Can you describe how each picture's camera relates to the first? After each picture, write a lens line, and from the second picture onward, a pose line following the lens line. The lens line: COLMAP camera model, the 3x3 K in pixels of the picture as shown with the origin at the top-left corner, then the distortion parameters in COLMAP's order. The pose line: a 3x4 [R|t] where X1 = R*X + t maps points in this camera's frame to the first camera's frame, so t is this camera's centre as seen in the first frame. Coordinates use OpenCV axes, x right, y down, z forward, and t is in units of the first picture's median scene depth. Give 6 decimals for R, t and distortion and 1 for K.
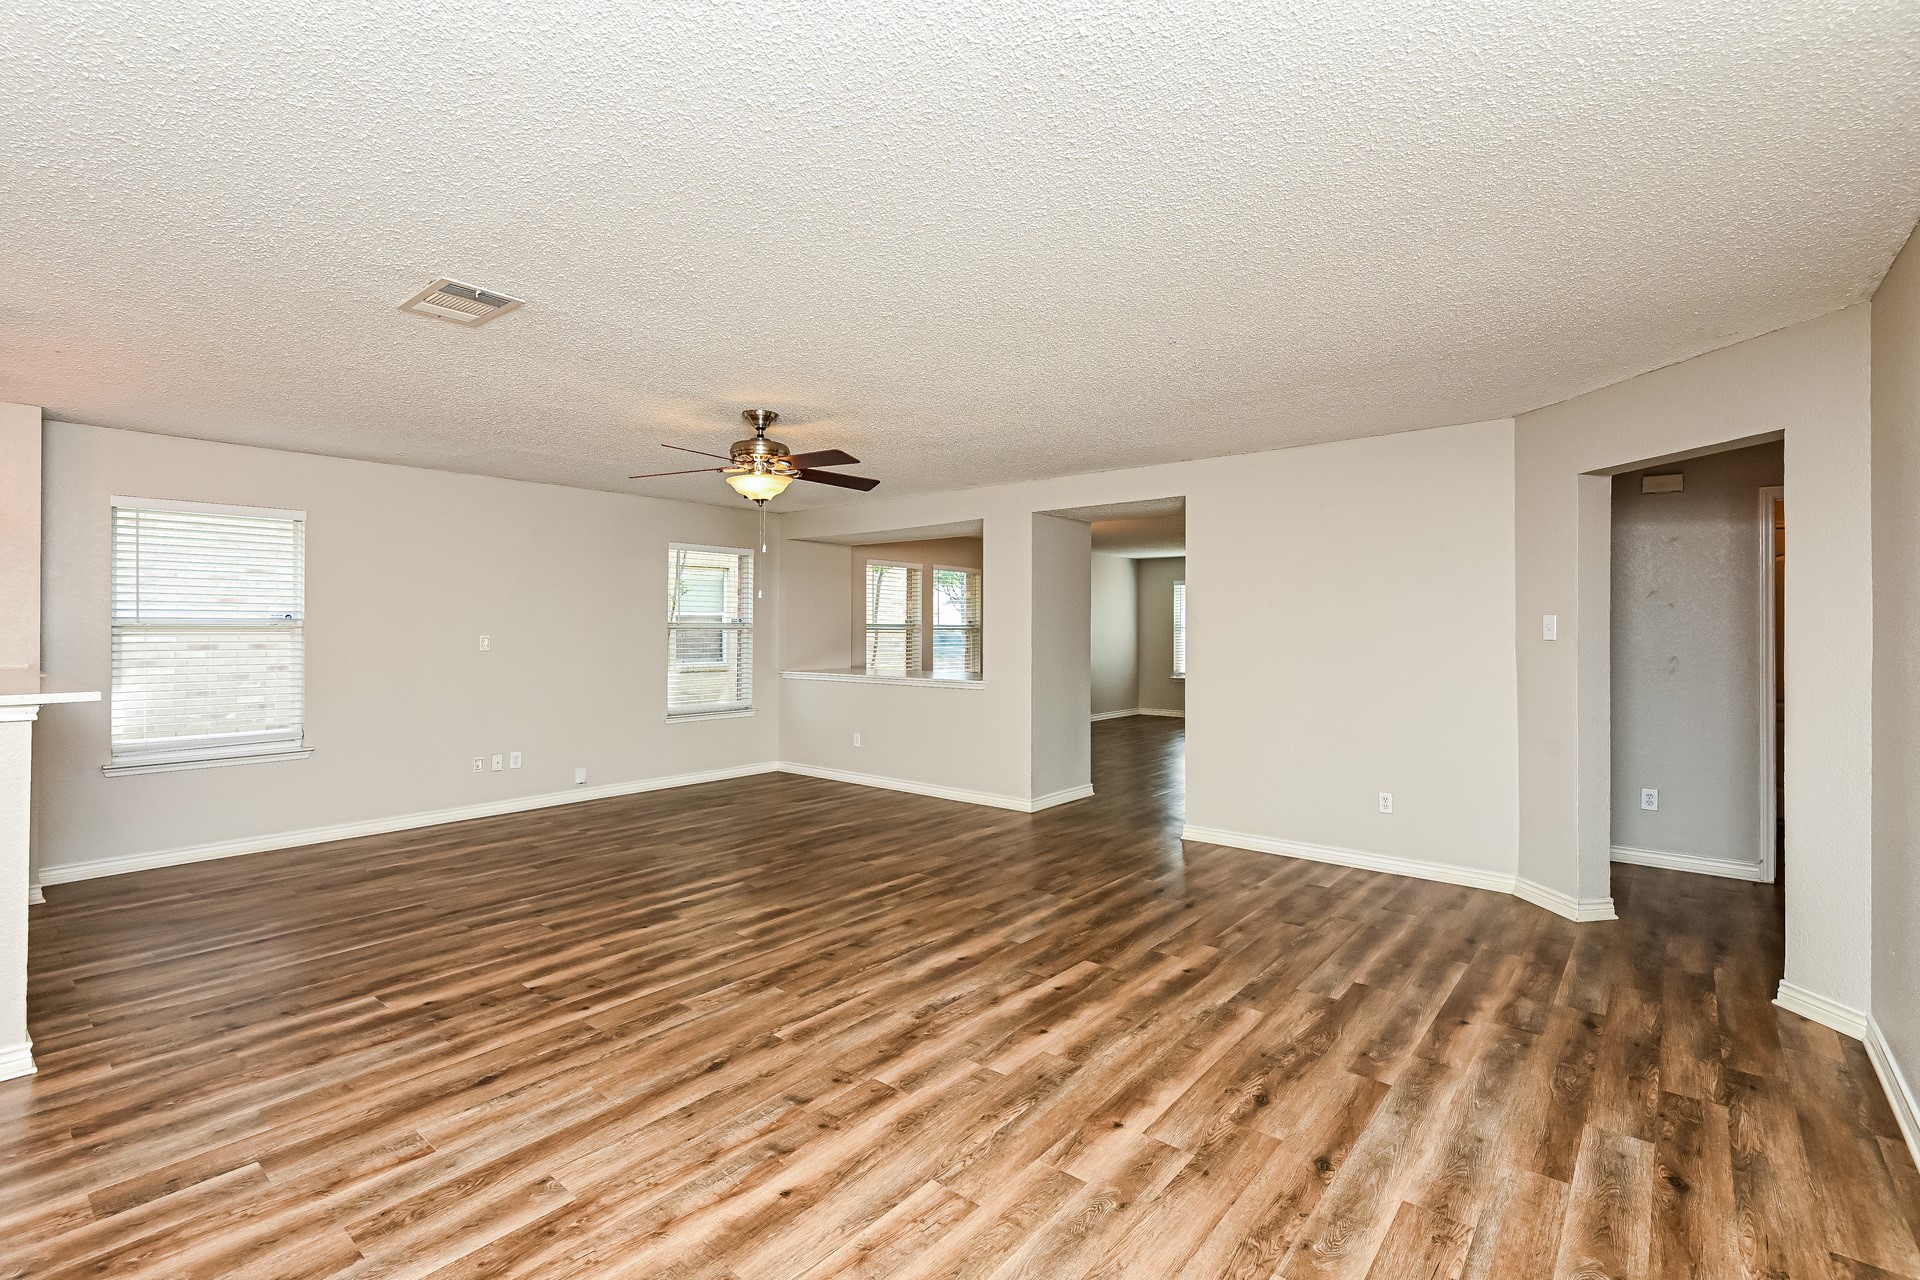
lens RADIAL K [[872.2, 0, 956.2], [0, 872.2, 634.8], [0, 0, 1]] dist [0.005804, -0.001281]
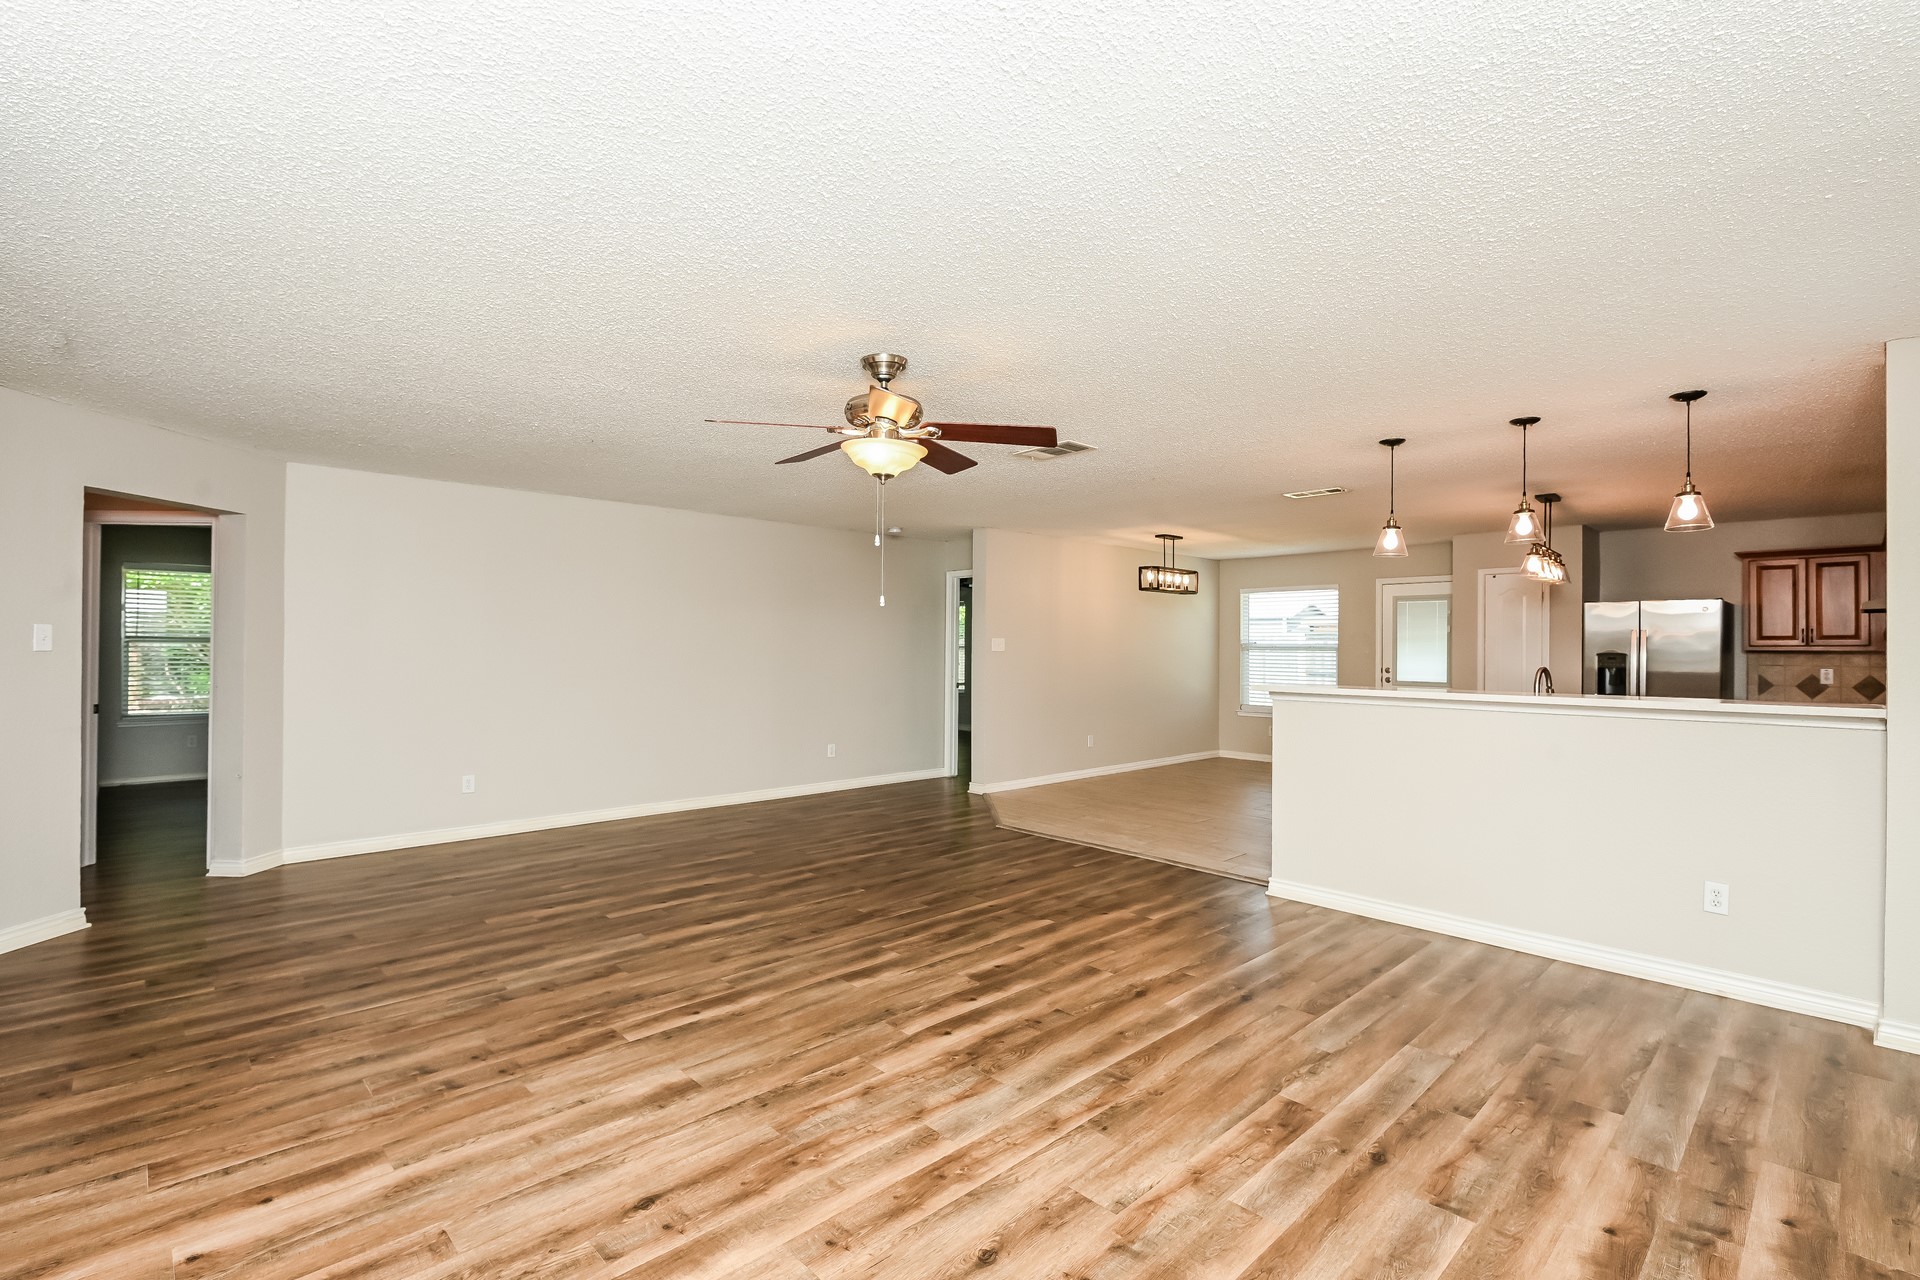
lens RADIAL K [[875.9, 0, 960.0], [0, 875.9, 640.0], [0, 0, 1]] dist [-0.001814, -0.000918]
pose [[-0.993915, -0.009576, 0.109732, -0.453241], [-0.009119, 0.999948, 0.004666, -0.021010], [-0.109771, 0.003637, -0.993950, 2.108456]]
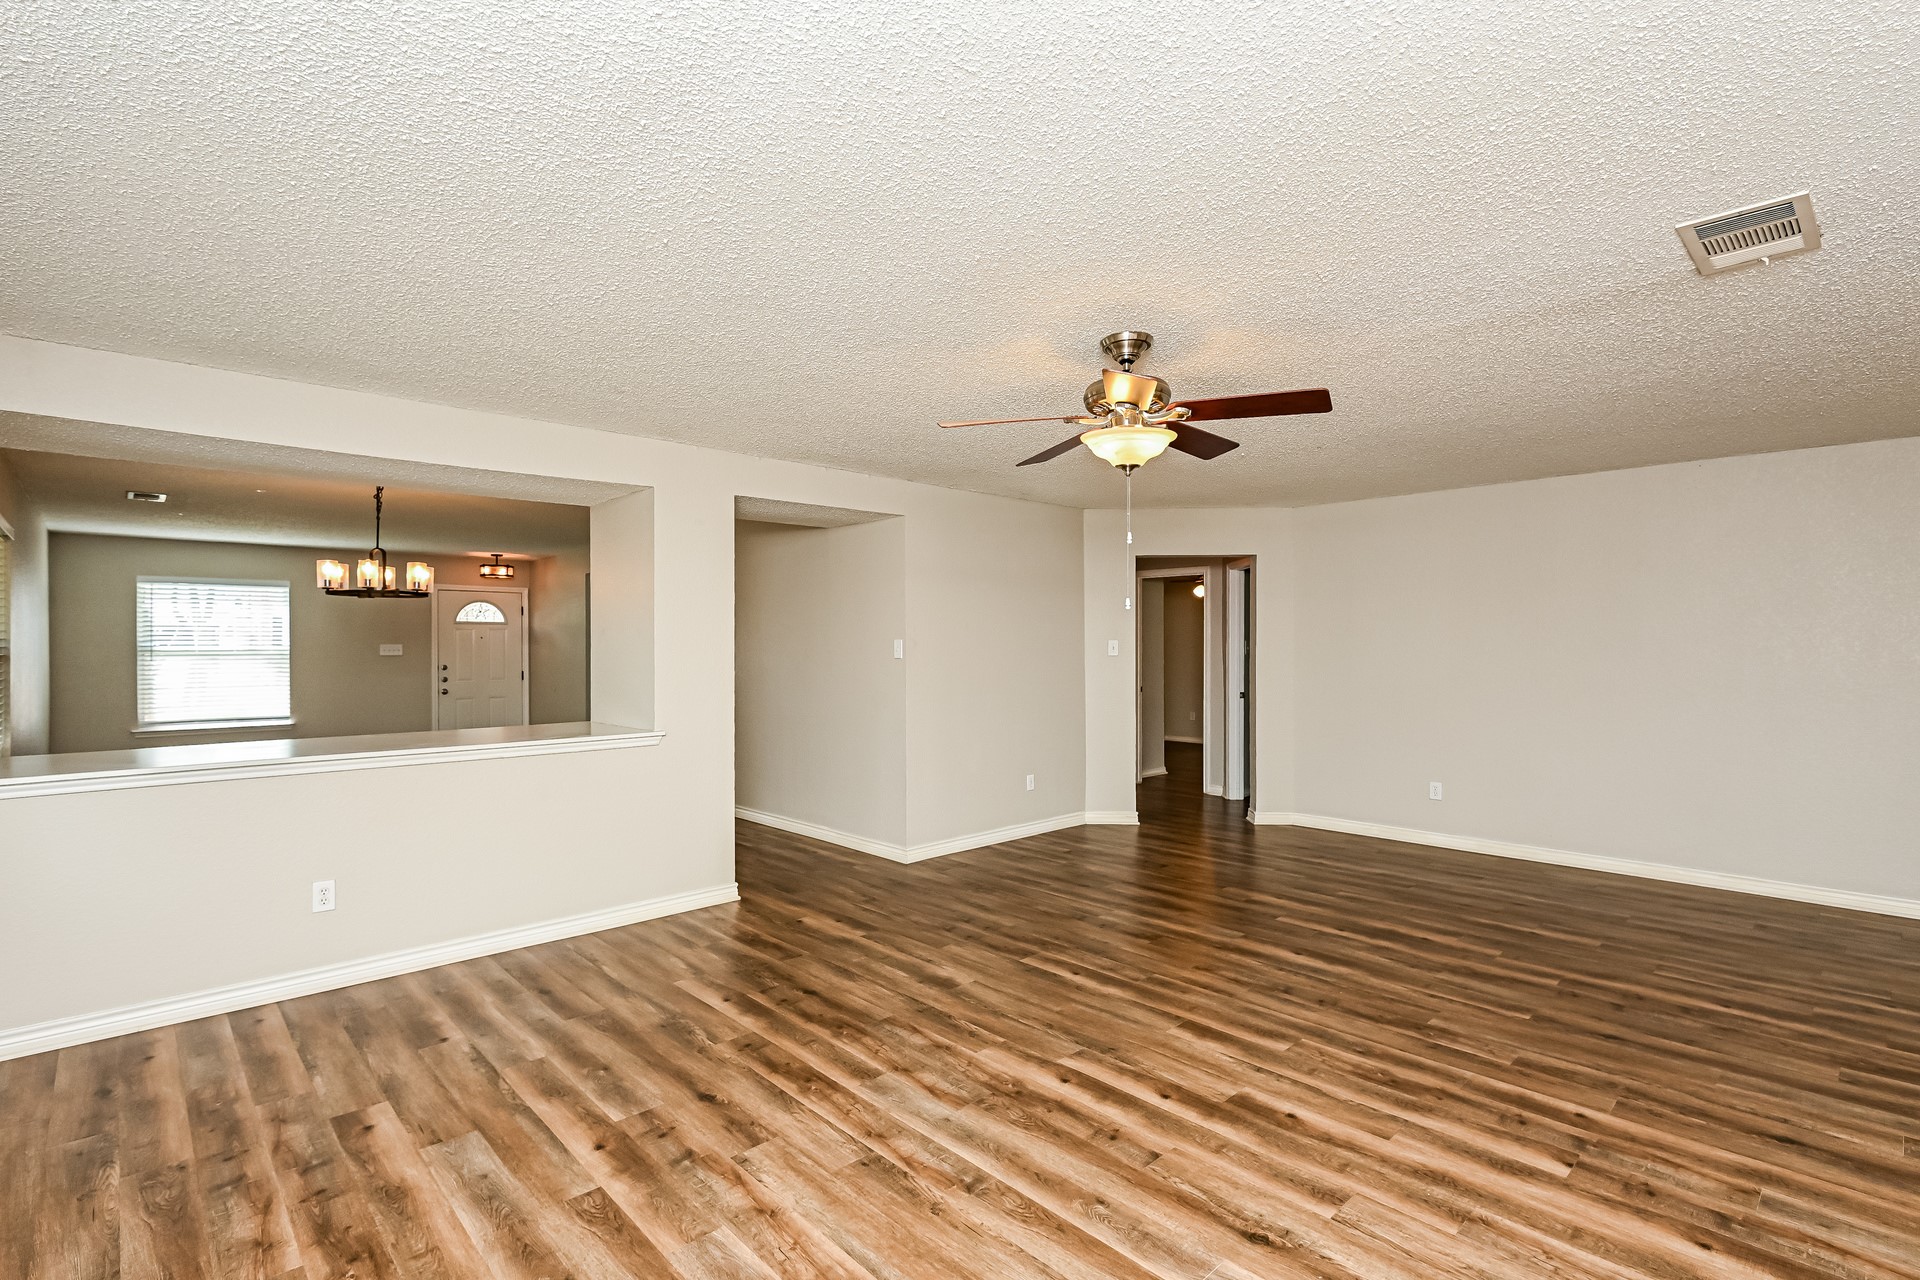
lens RADIAL K [[892.7, 0, 956.2], [0, 892.7, 649.9], [0, 0, 1]] dist [-0.007397, -0.000854]
pose [[0.119798, -0.008057, 0.992766, -1.135752], [0.009637, 0.999929, 0.006952, -0.021678], [-0.992752, 0.008734, 0.119867, 1.269618]]
